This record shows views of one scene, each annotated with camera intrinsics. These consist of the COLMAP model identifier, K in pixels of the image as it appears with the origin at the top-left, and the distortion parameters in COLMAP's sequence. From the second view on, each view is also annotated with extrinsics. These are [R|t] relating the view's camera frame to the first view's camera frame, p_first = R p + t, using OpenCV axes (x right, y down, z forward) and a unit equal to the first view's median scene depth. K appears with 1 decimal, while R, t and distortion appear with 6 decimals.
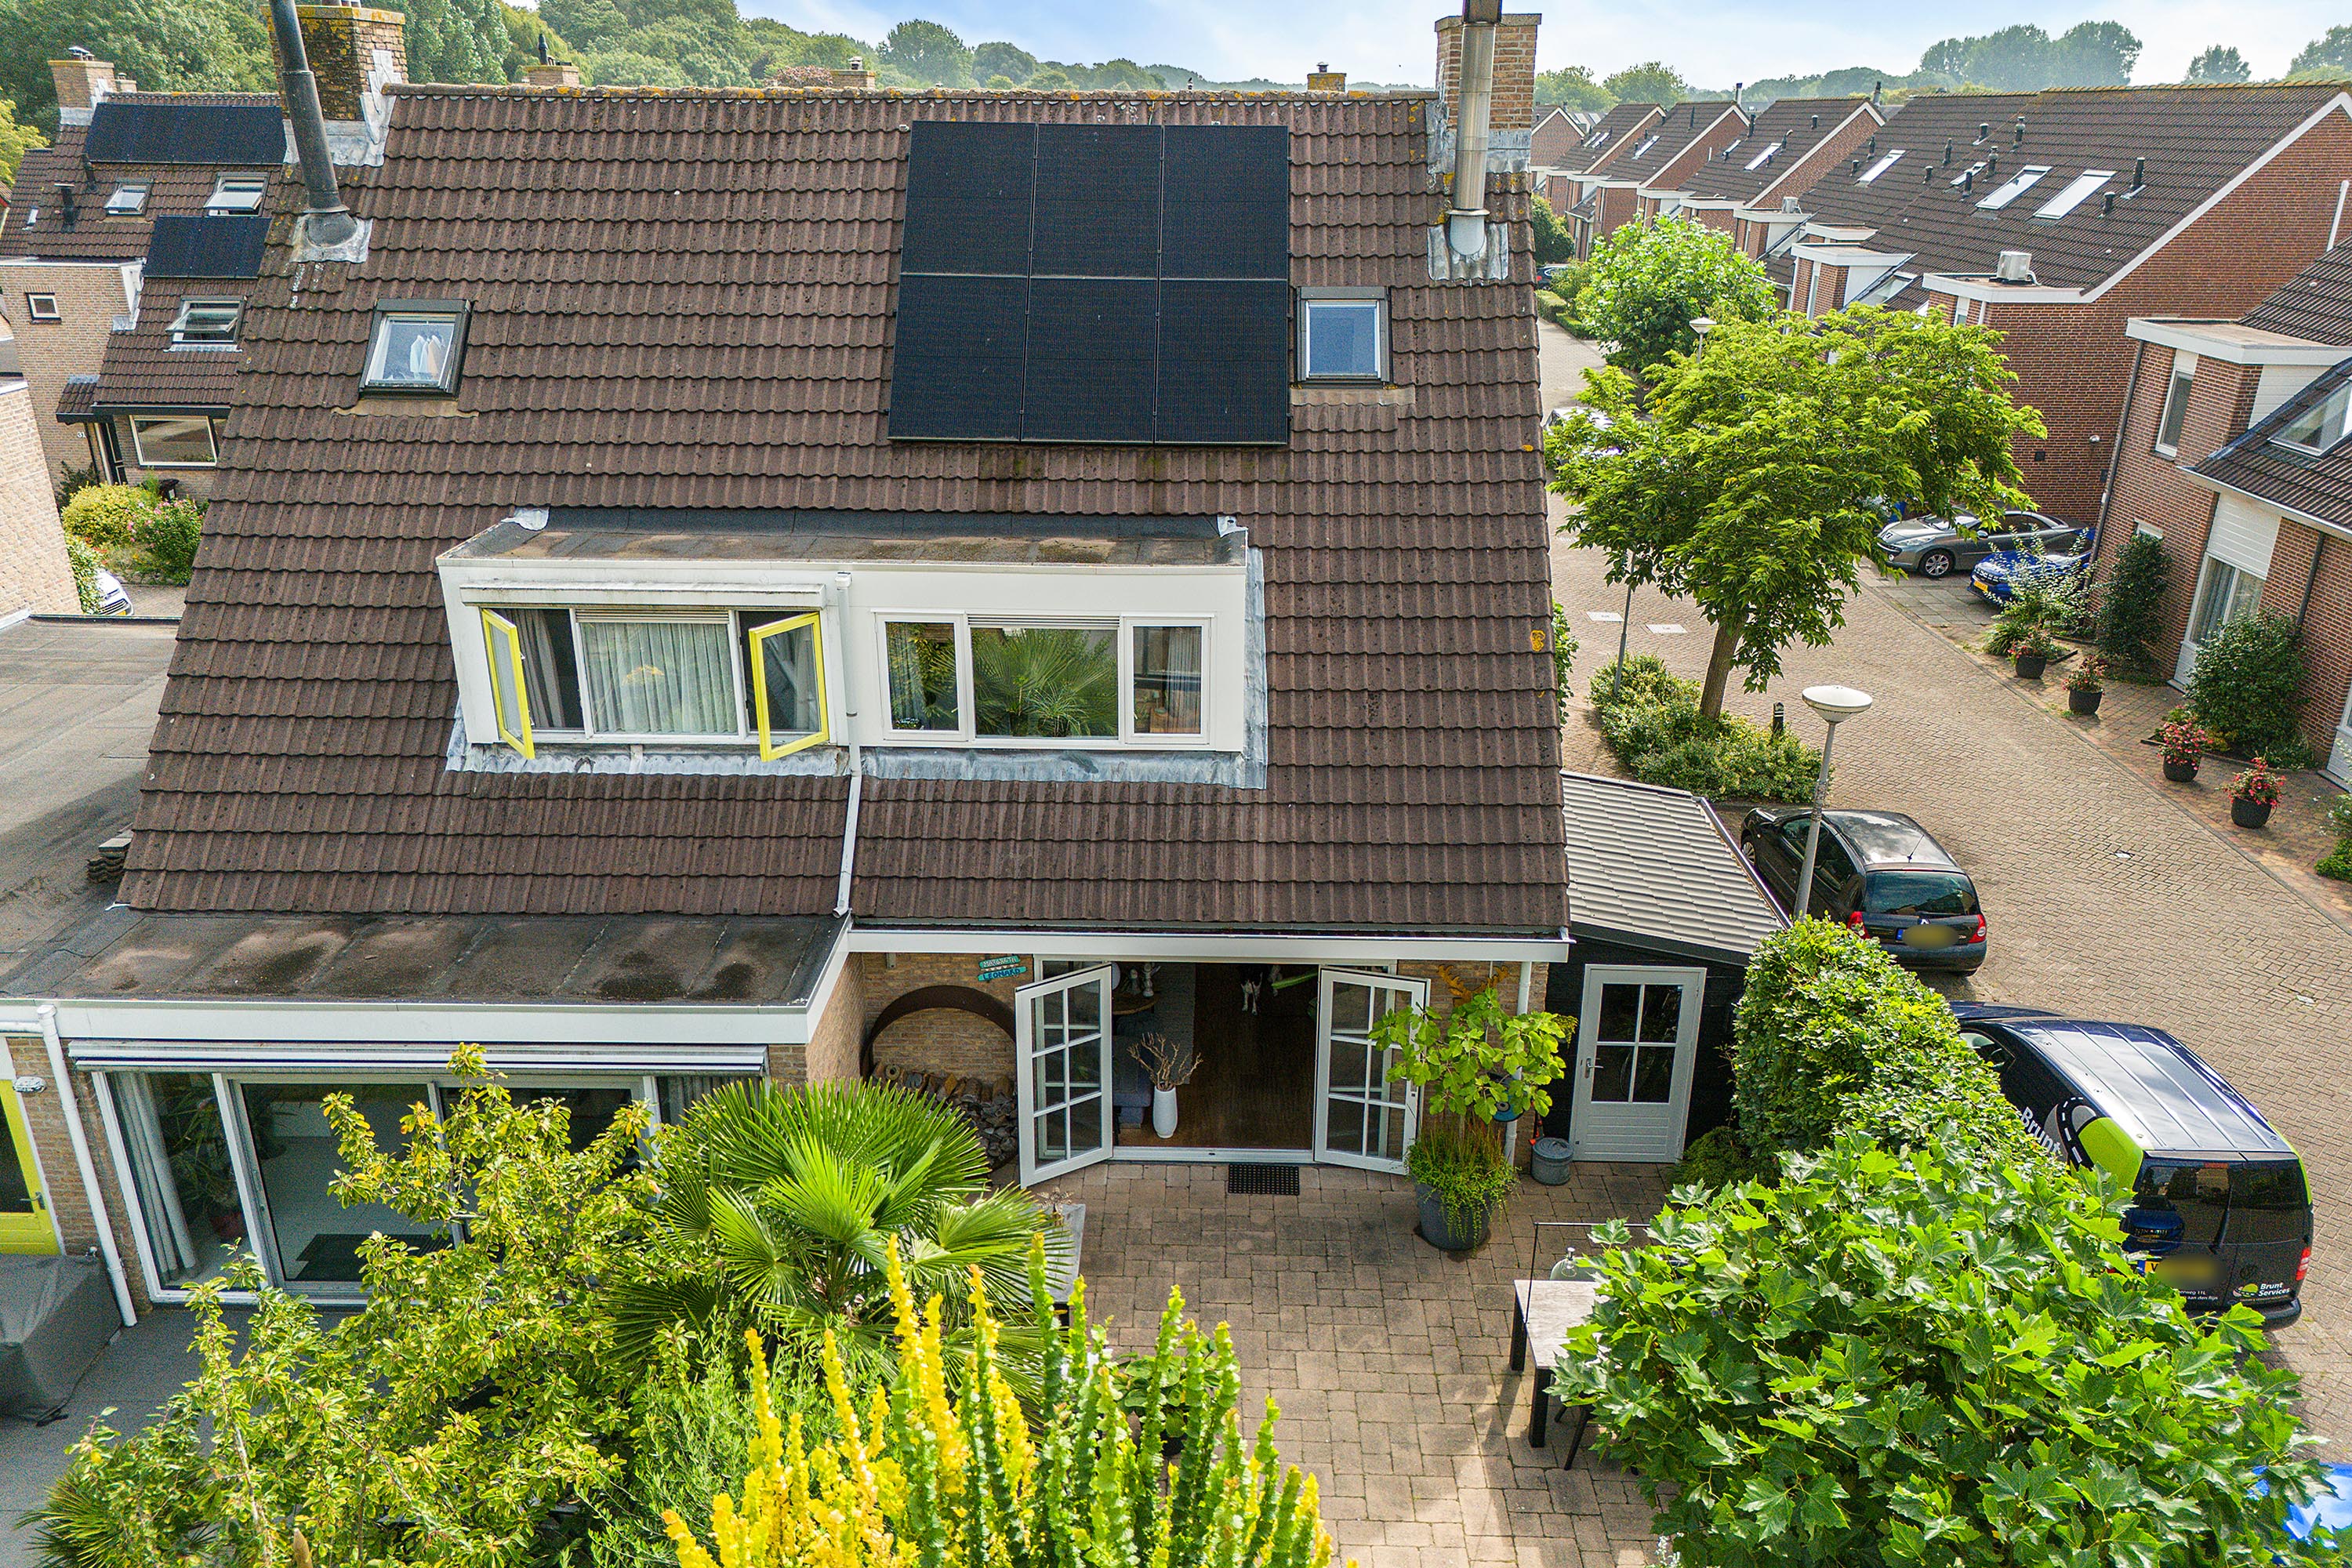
lens RADIAL K [[1668.1, 0, 1167.8], [0, 1668.1, 696.9], [0, 0, 1]] dist [0.072312, -0.074344]
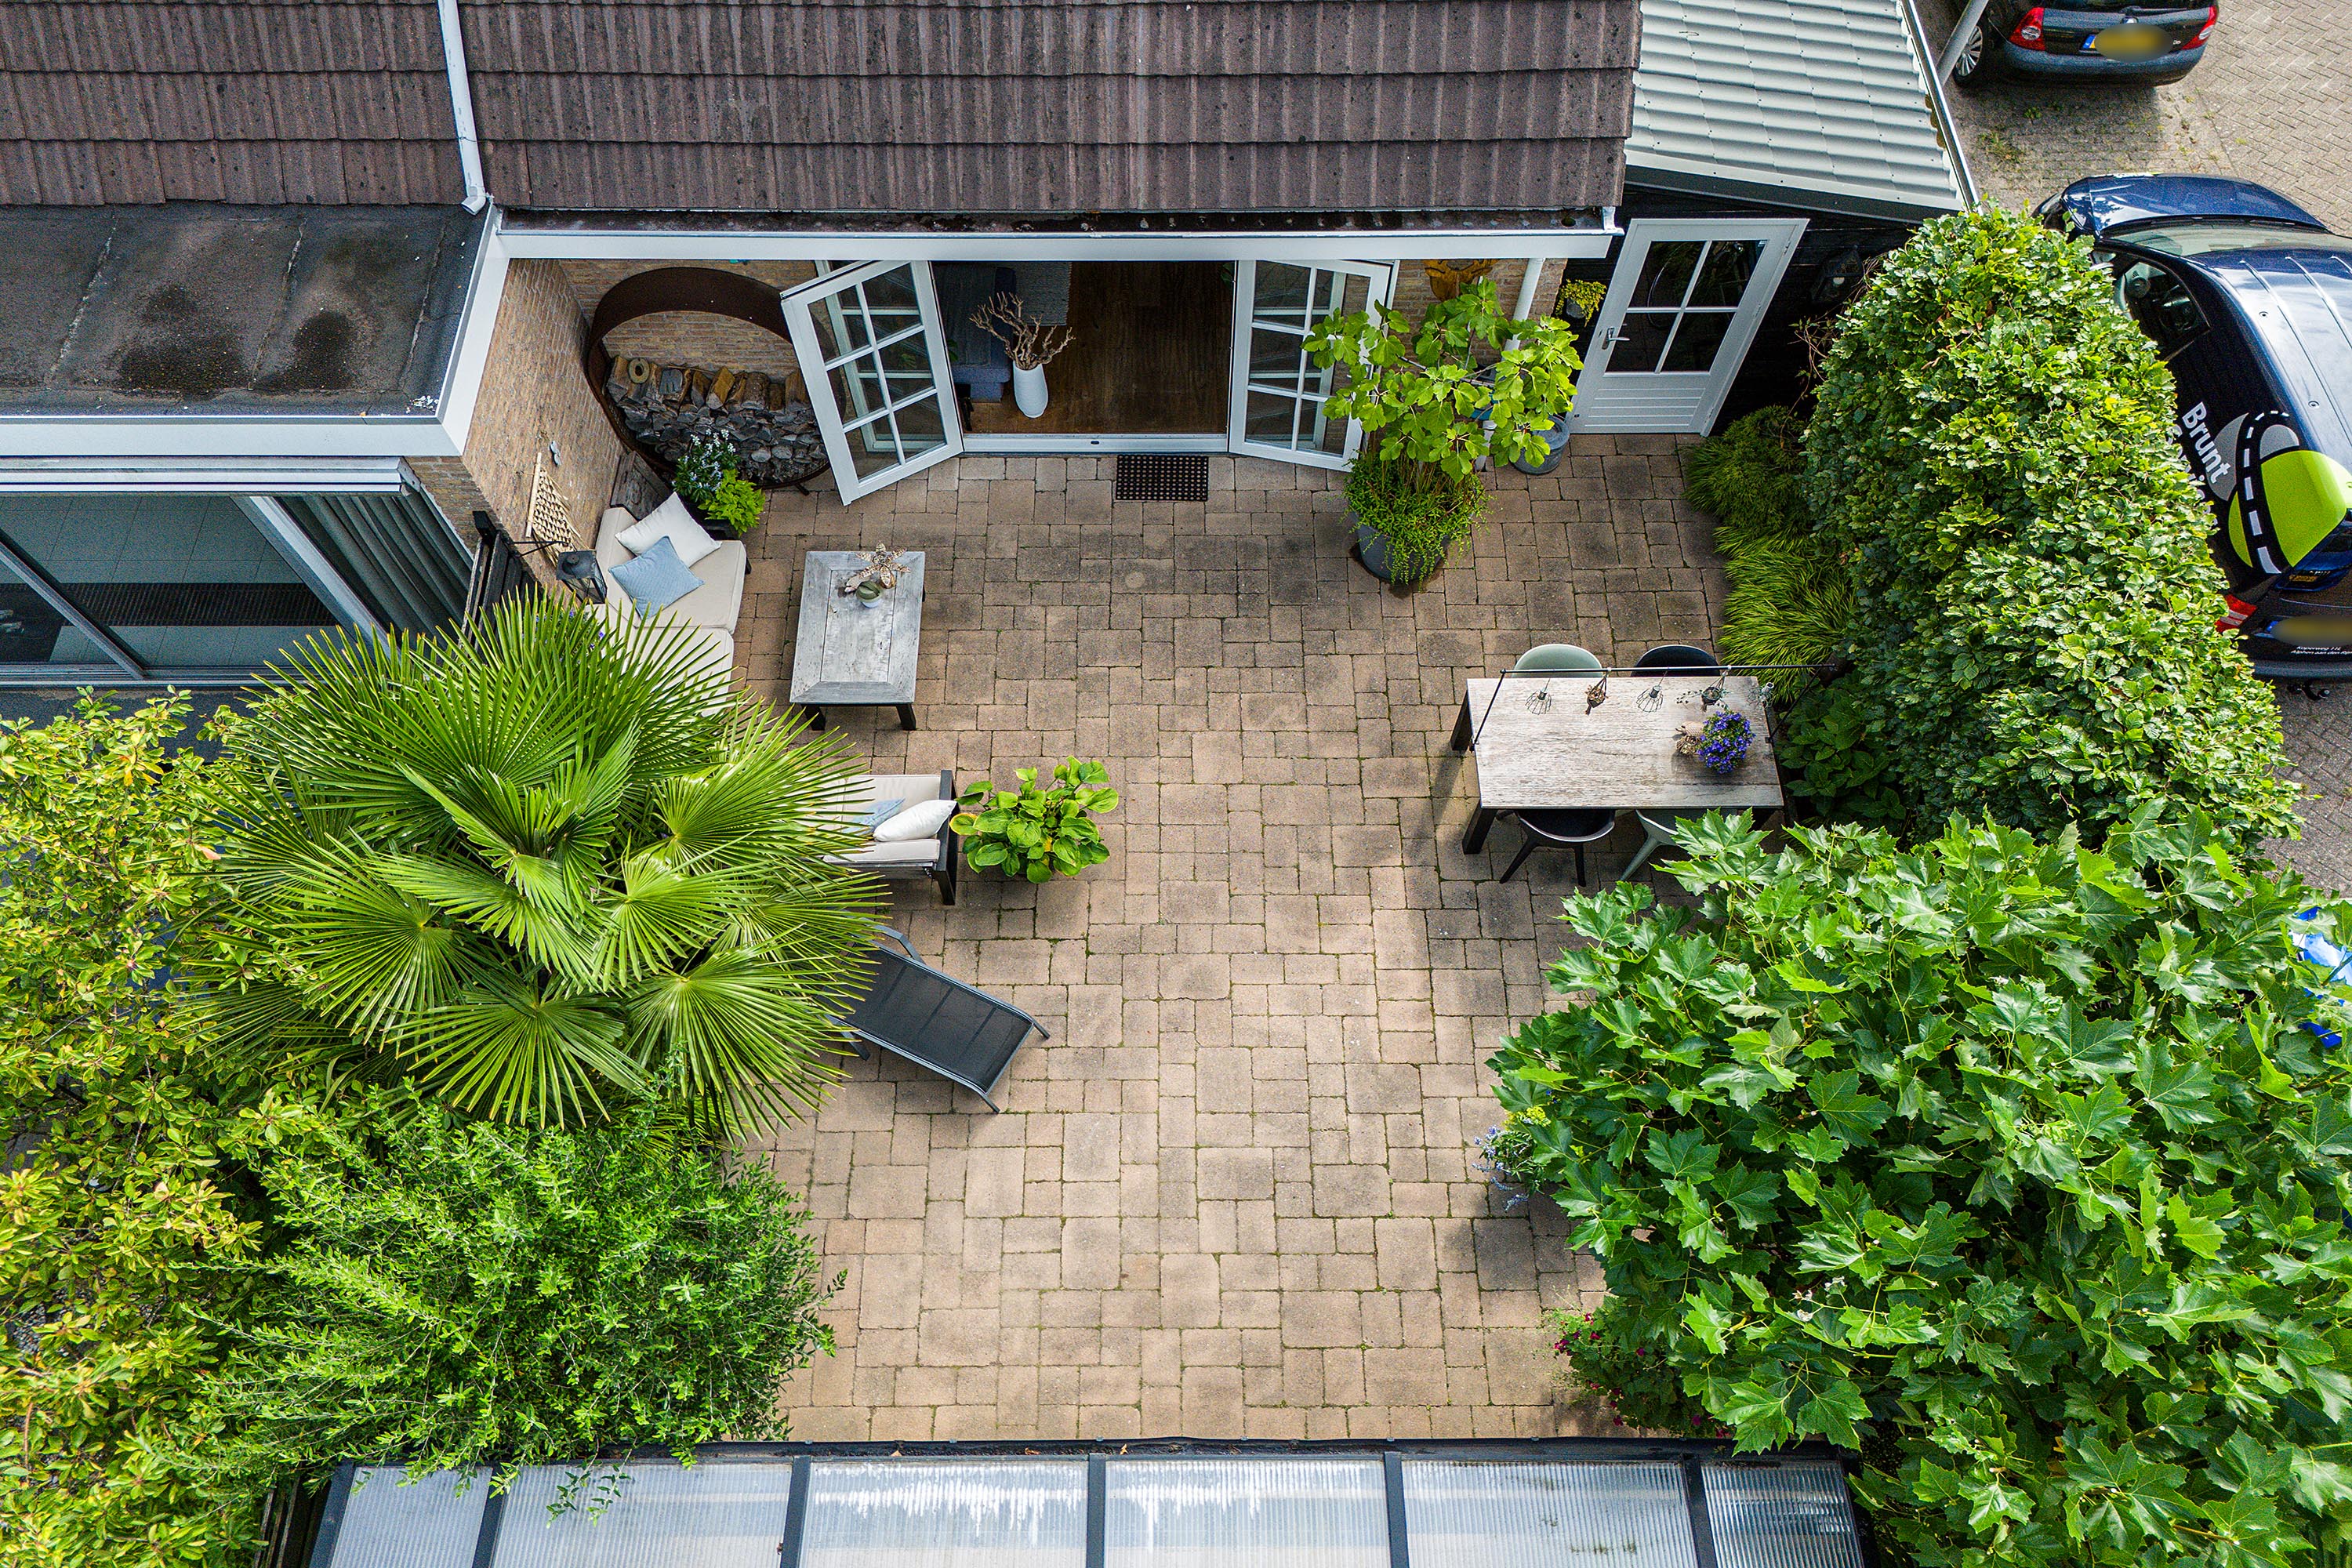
lens RADIAL K [[1646.5, 0, 1176.0], [0, 1646.5, 784.0], [0, 0, 1]] dist [0.067182, -0.081442]
pose [[0.999619, -0.023545, 0.014436, 0.053873], [0.007660, 0.738554, 0.674151, -0.130405], [-0.026534, -0.673783, 0.738453, 0.376707]]
